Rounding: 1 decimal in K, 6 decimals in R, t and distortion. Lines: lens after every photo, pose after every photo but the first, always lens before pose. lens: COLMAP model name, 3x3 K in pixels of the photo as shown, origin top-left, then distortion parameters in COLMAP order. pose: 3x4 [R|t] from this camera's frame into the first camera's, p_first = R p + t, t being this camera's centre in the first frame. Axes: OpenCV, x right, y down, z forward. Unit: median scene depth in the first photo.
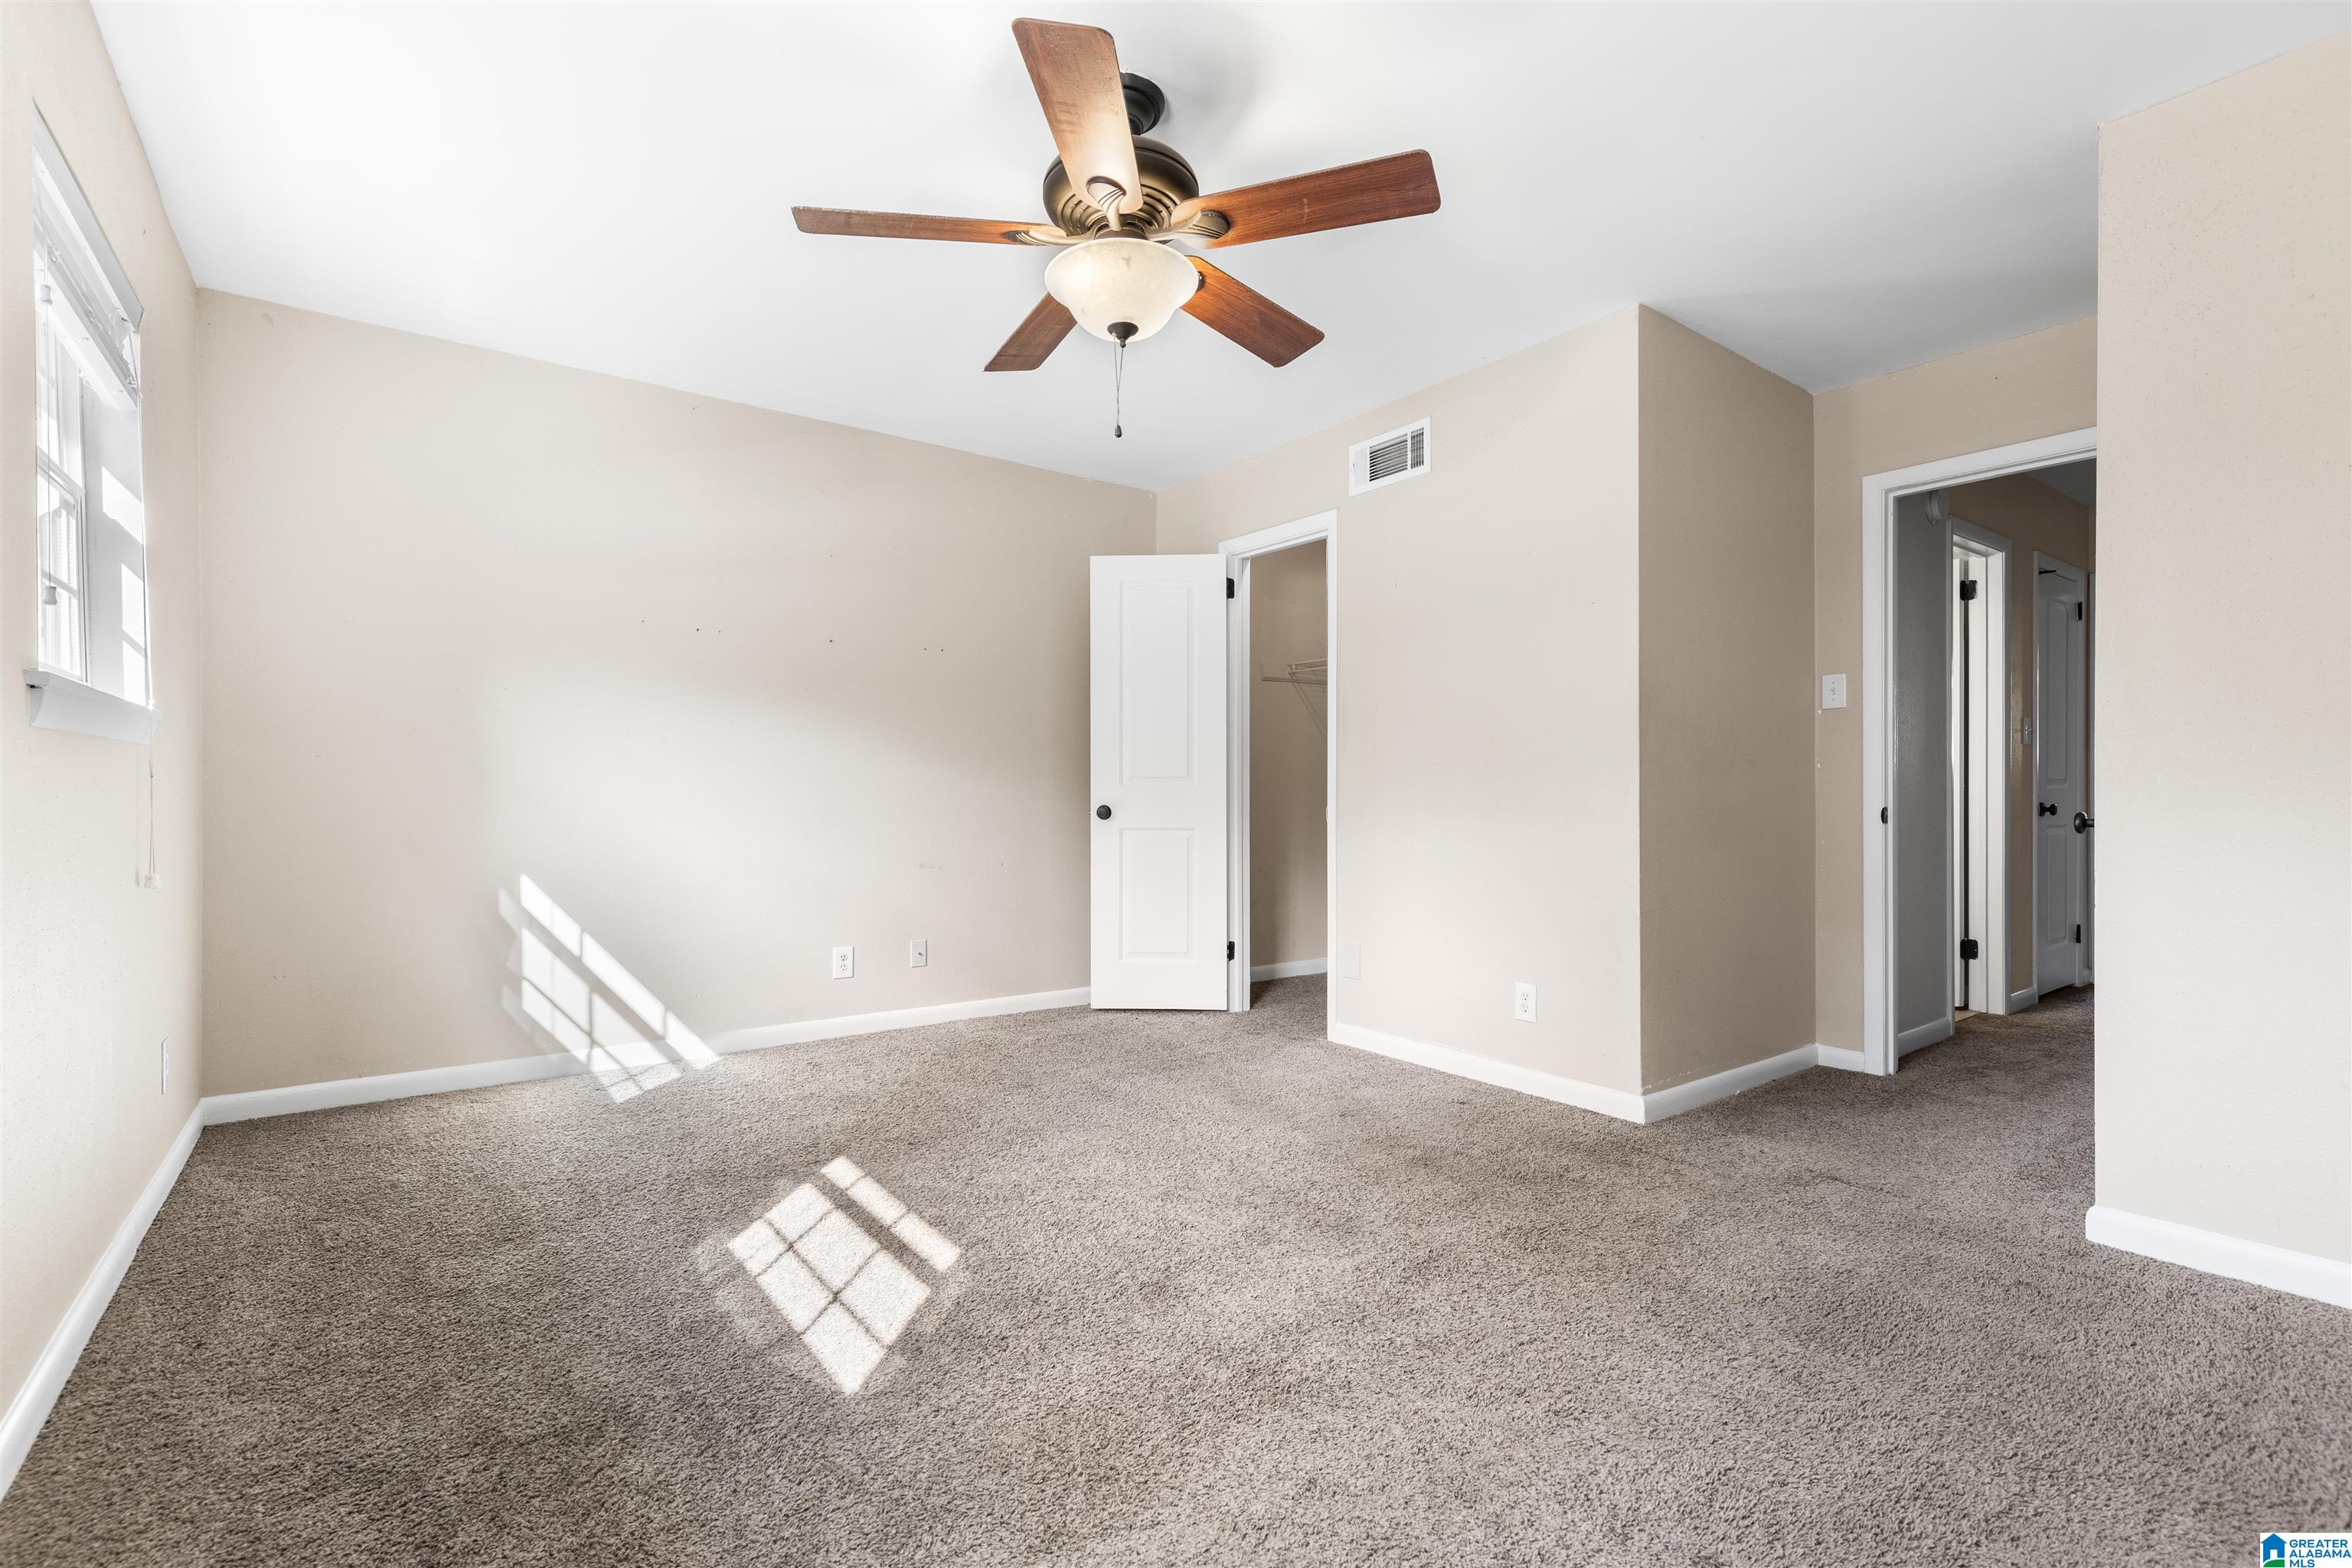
lens RADIAL K [[1057.0, 0, 1182.9], [0, 1057.0, 792.5], [0, 0, 1]] dist [0.001617, -0.000002]
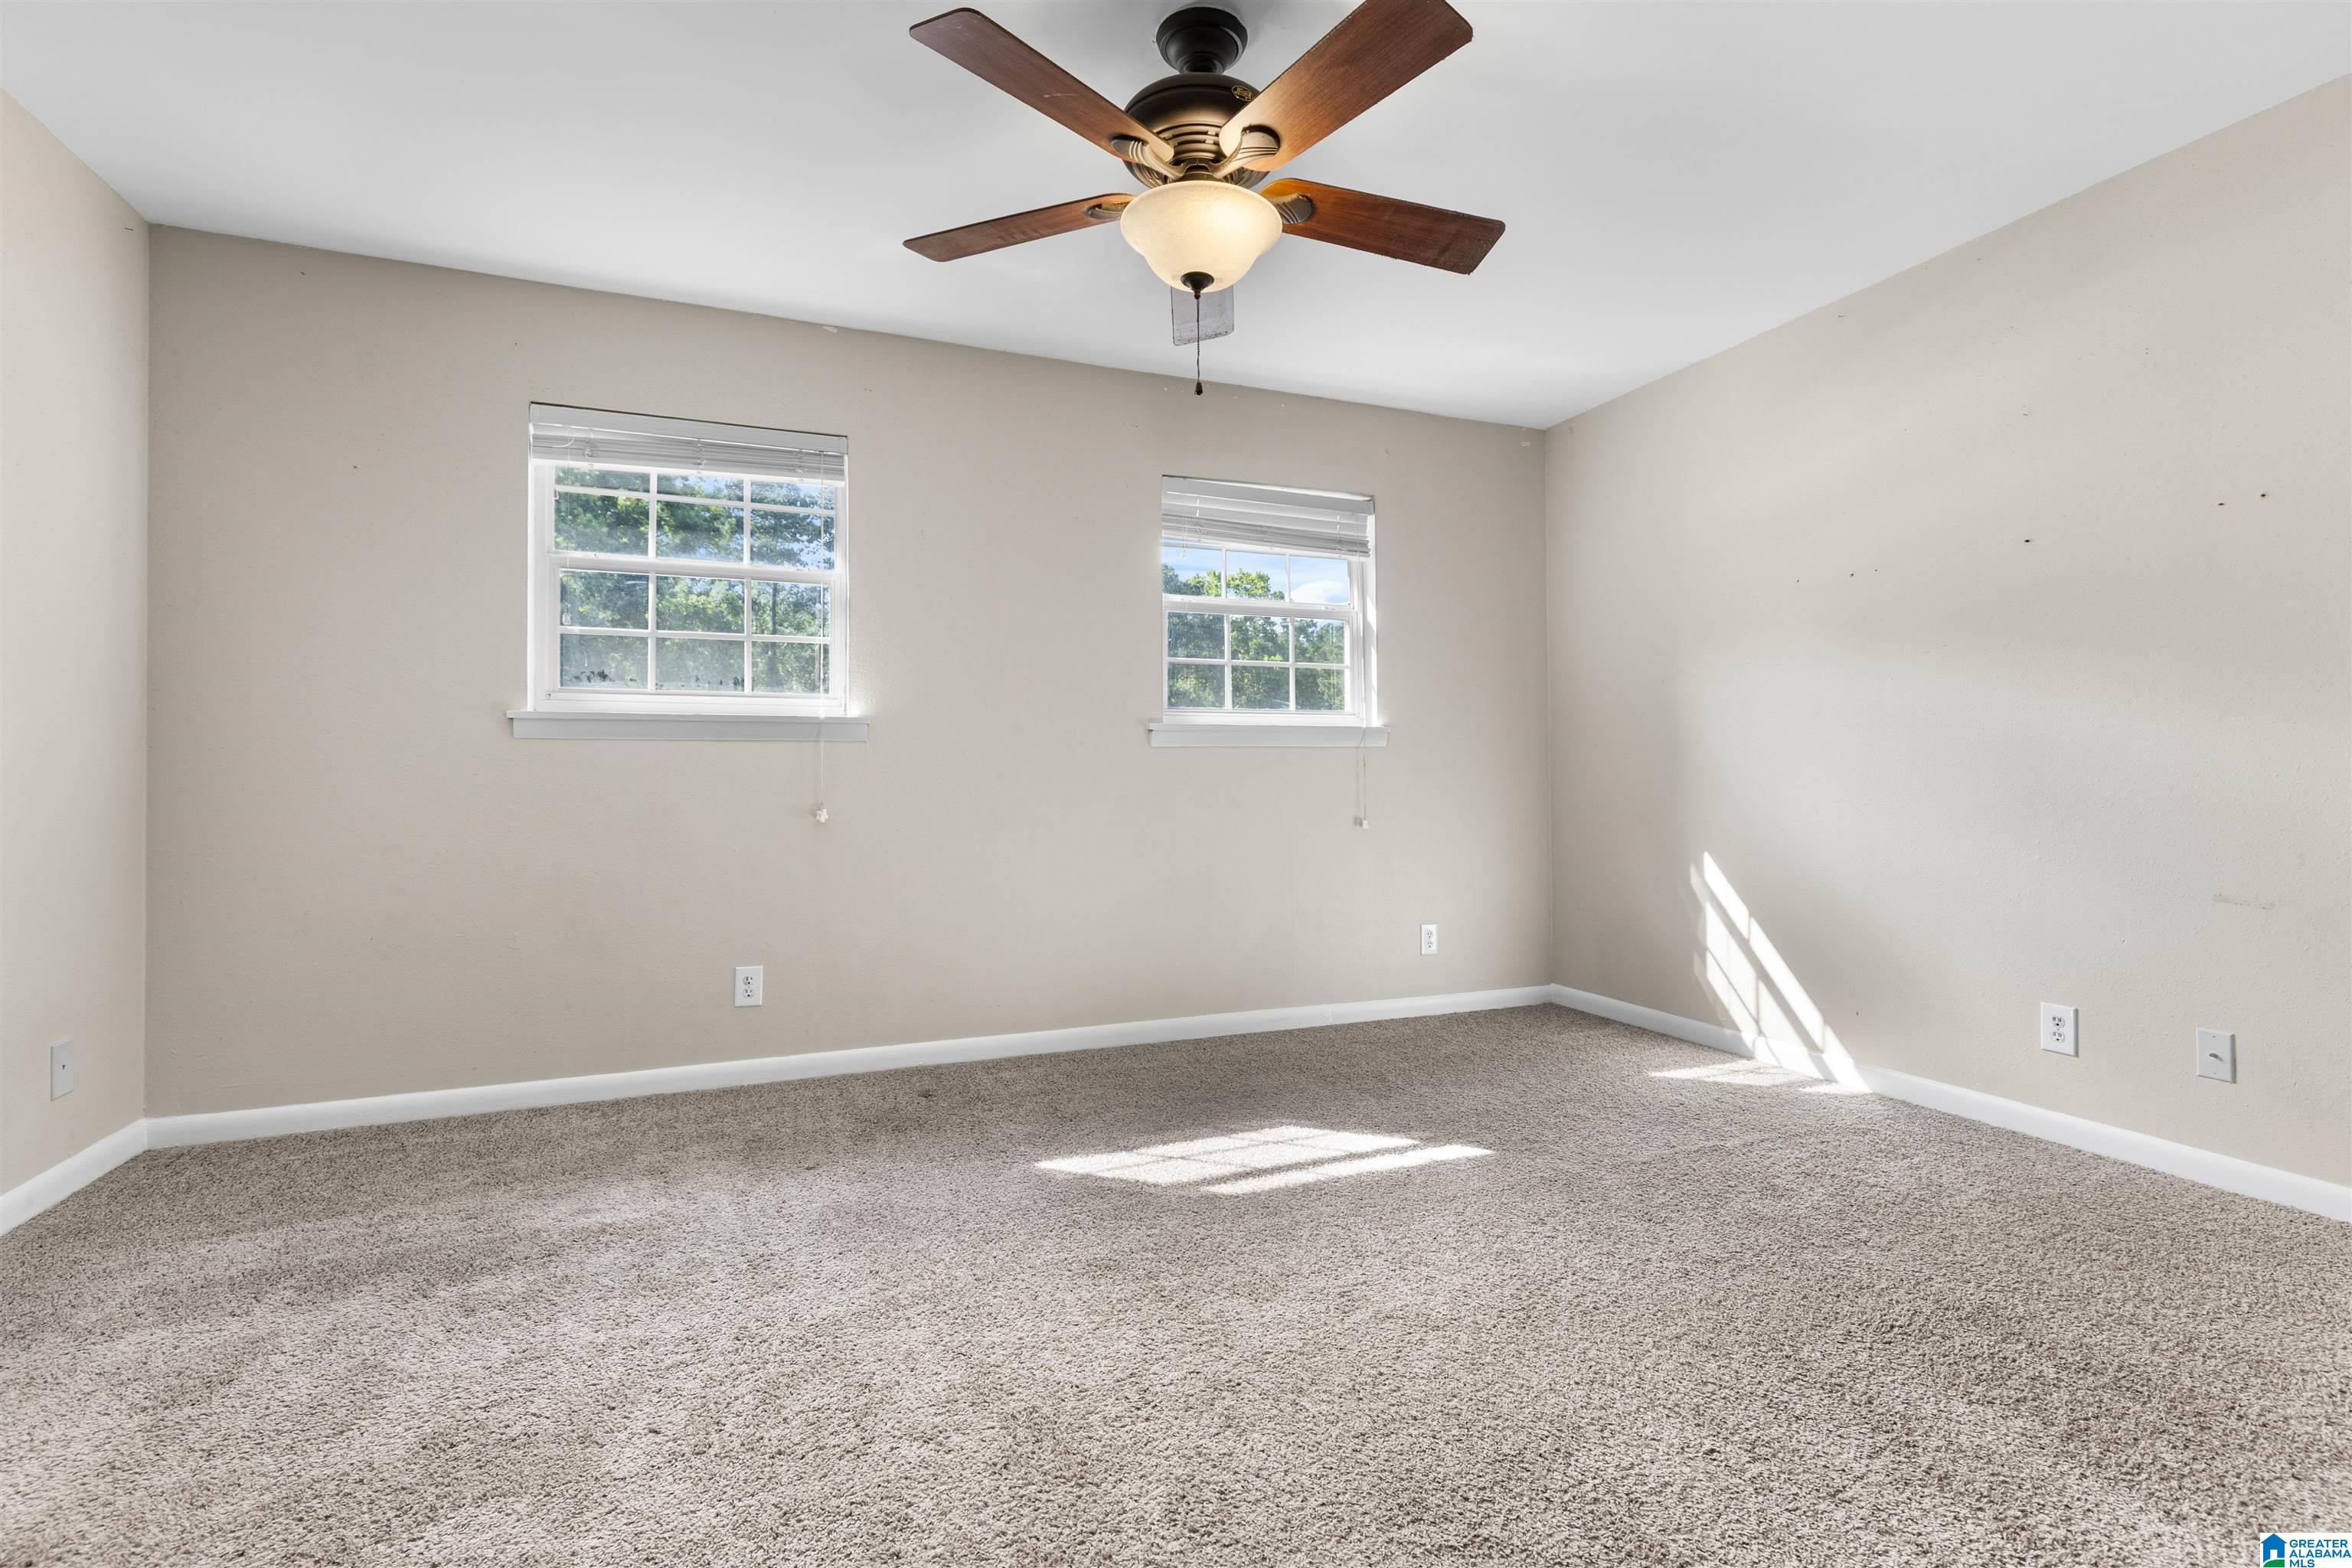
lens RADIAL K [[1057.0, 0, 1182.9], [0, 1057.0, 792.5], [0, 0, 1]] dist [0.001617, -0.000002]
pose [[-0.268350, 0.007873, -0.963289, 0.528250], [0.009576, 0.999939, 0.005505, 0.007044], [0.963274, -0.007747, -0.268409, 0.765040]]
